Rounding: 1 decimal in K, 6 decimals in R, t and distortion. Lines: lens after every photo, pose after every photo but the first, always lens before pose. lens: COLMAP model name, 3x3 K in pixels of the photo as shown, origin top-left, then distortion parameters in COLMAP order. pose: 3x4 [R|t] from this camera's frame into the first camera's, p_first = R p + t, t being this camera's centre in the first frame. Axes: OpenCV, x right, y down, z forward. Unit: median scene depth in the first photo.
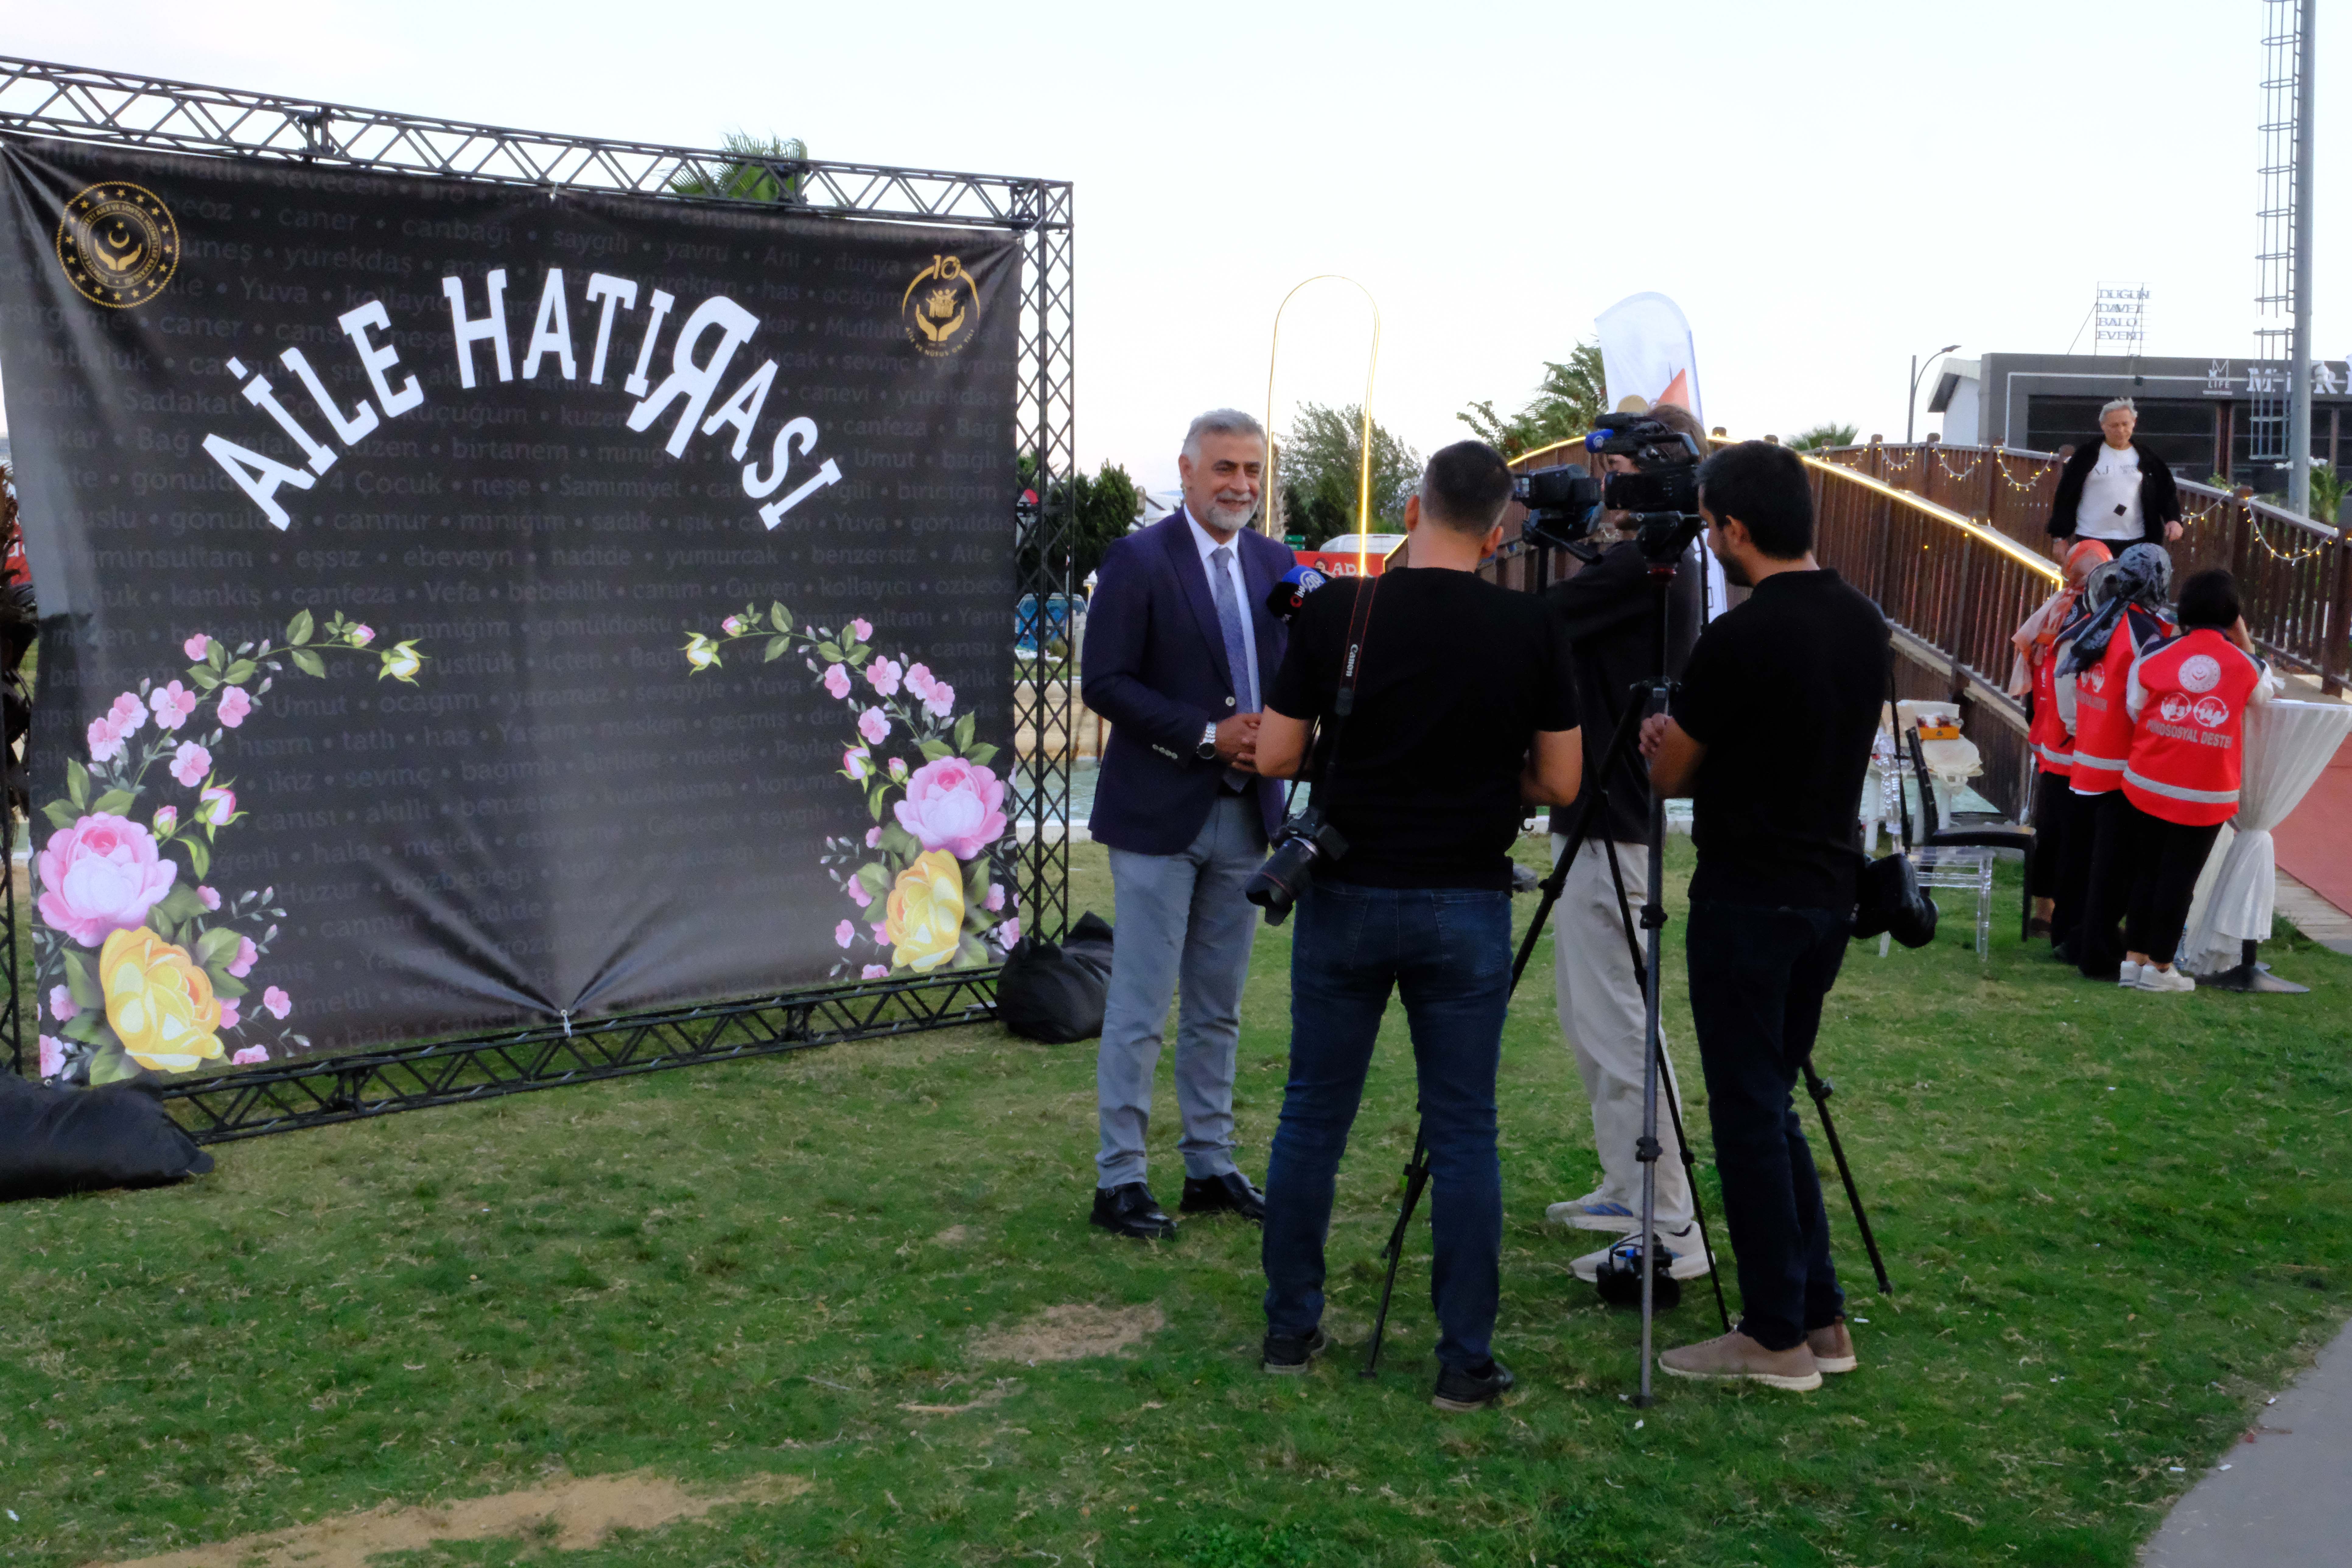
lens RADIAL K [[2661.3, 0, 1183.1], [0, 2661.3, 782.0], [0, 0, 1]] dist [0.000360, 0.001404]
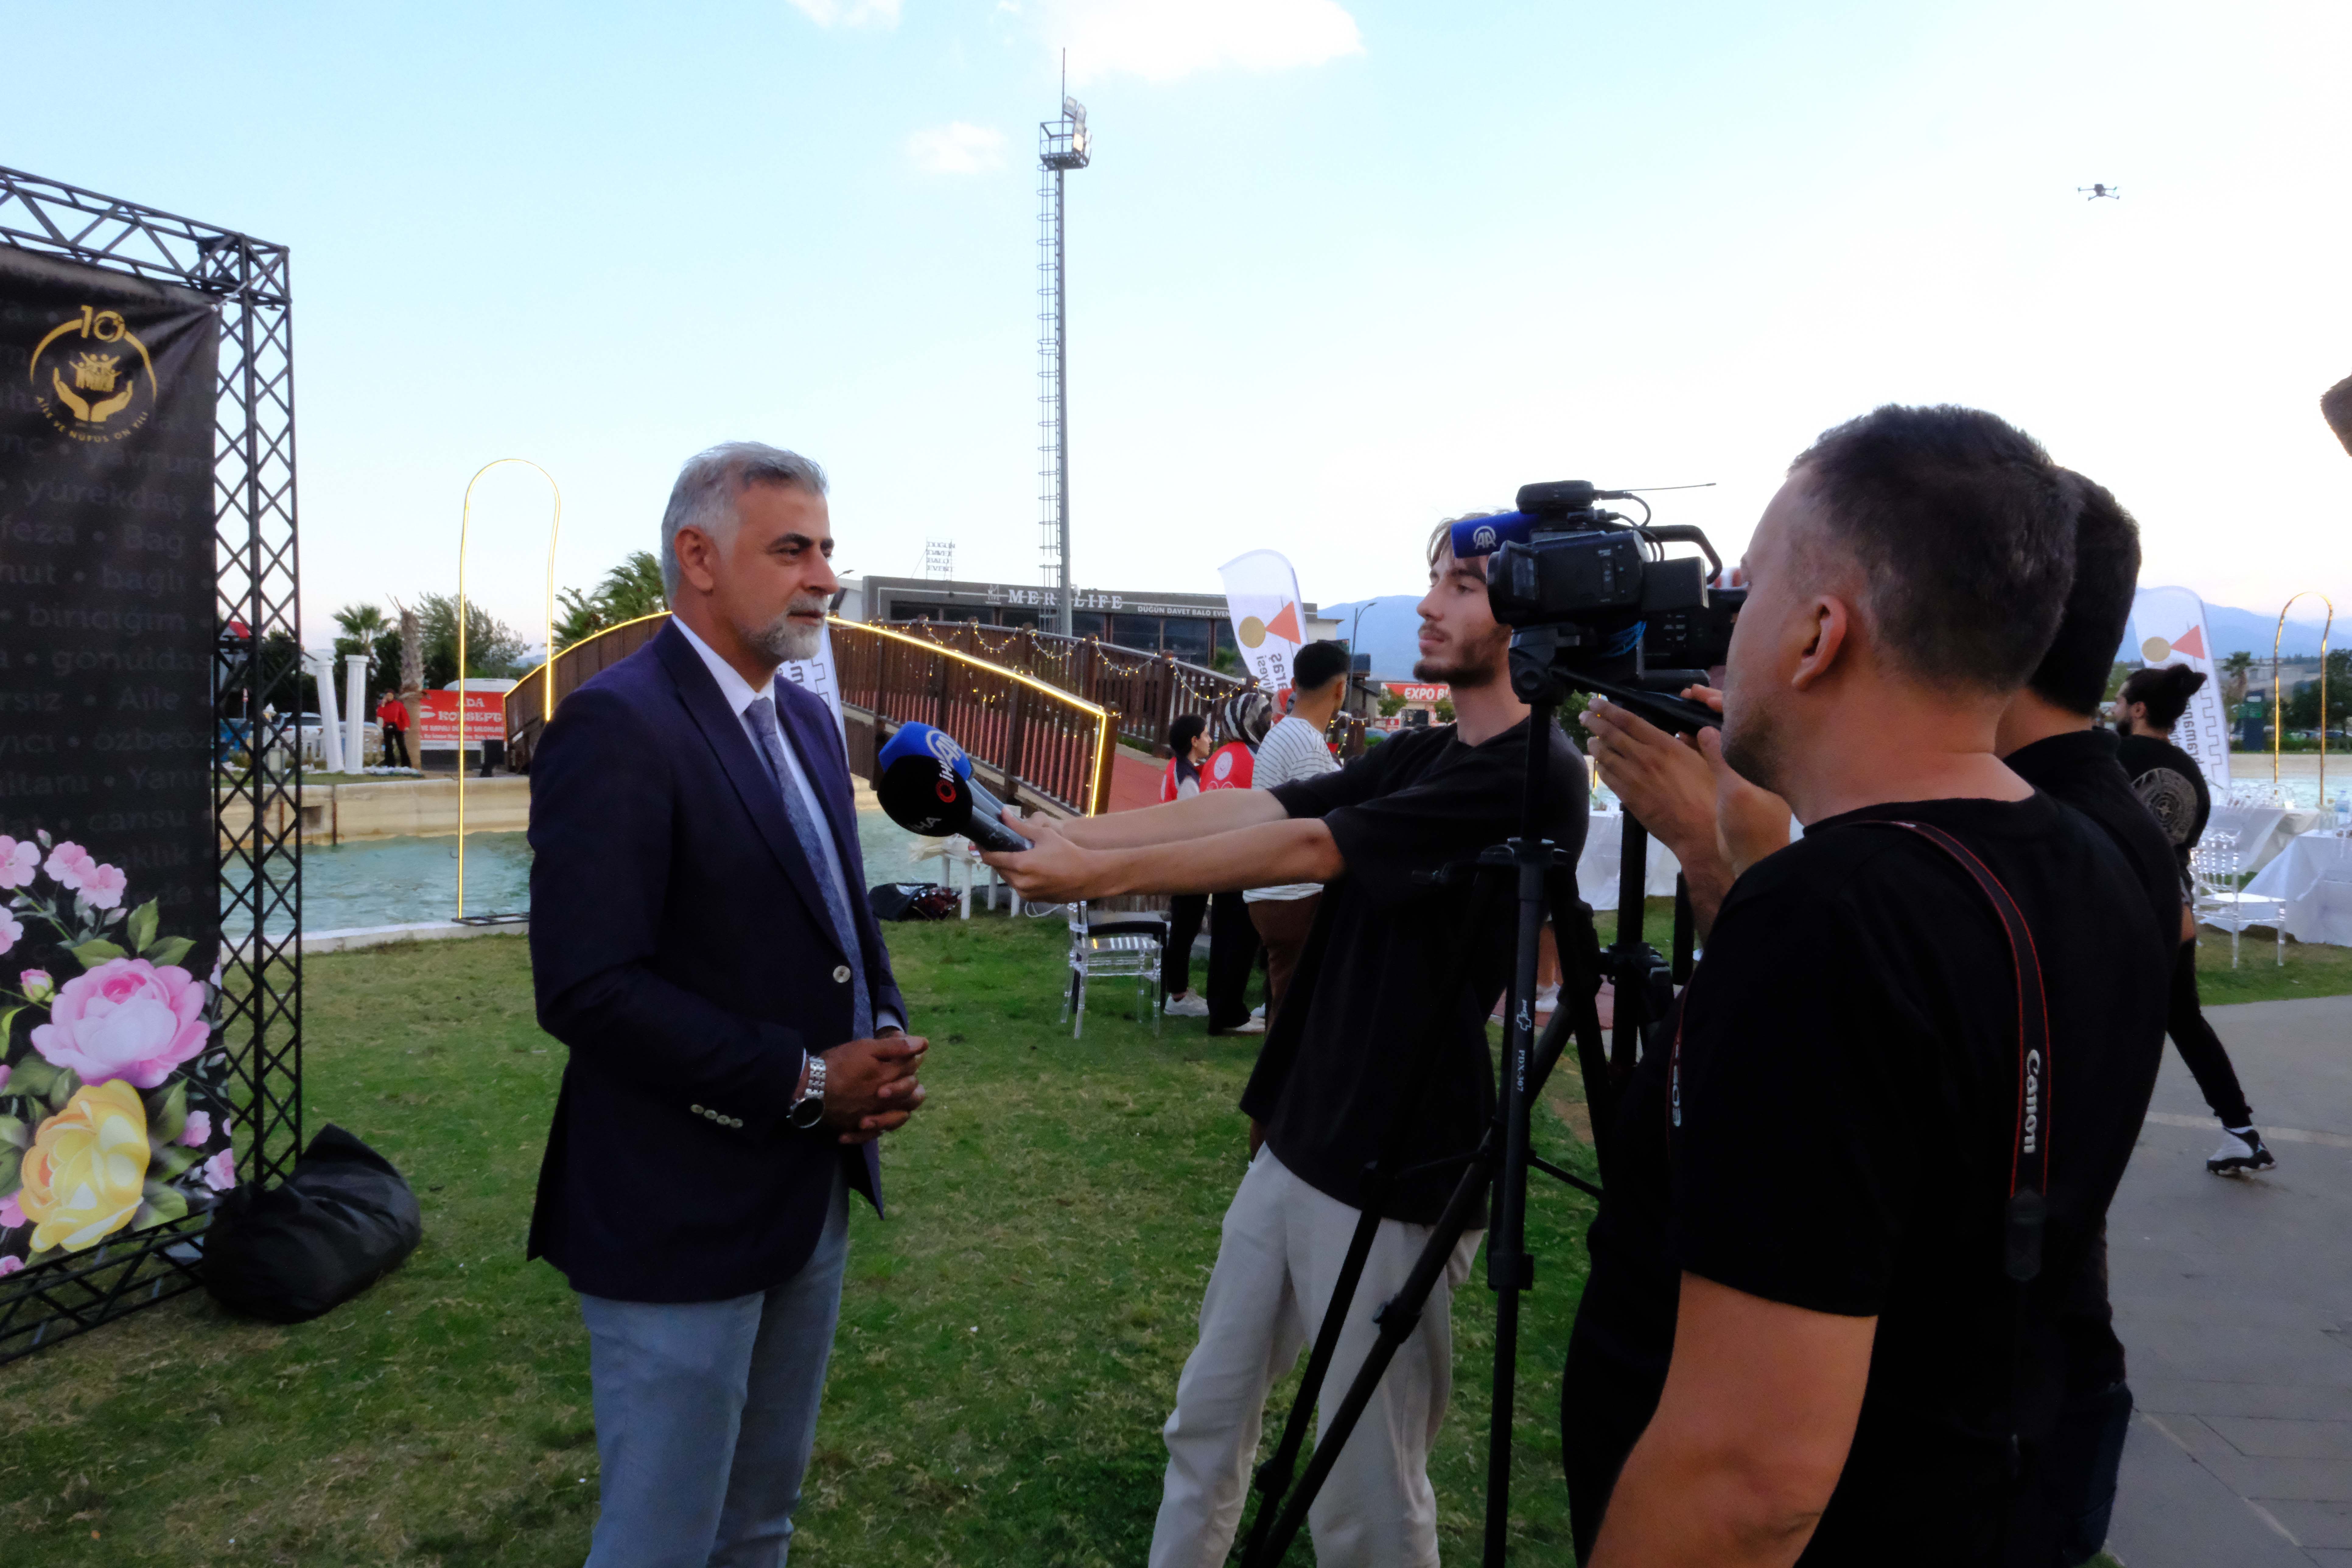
lens RADIAL K [[1502.3, 0, 1237.2], [0, 1502.3, 785.7], [0, 0, 1]] dist [-0.027755, -0.000869]
pose [[0.865497, -0.019960, 0.500516, -0.024607], [0.033495, 0.999276, -0.018070, -0.049392], [-0.499793, 0.032404, 0.865539, 0.551510]]
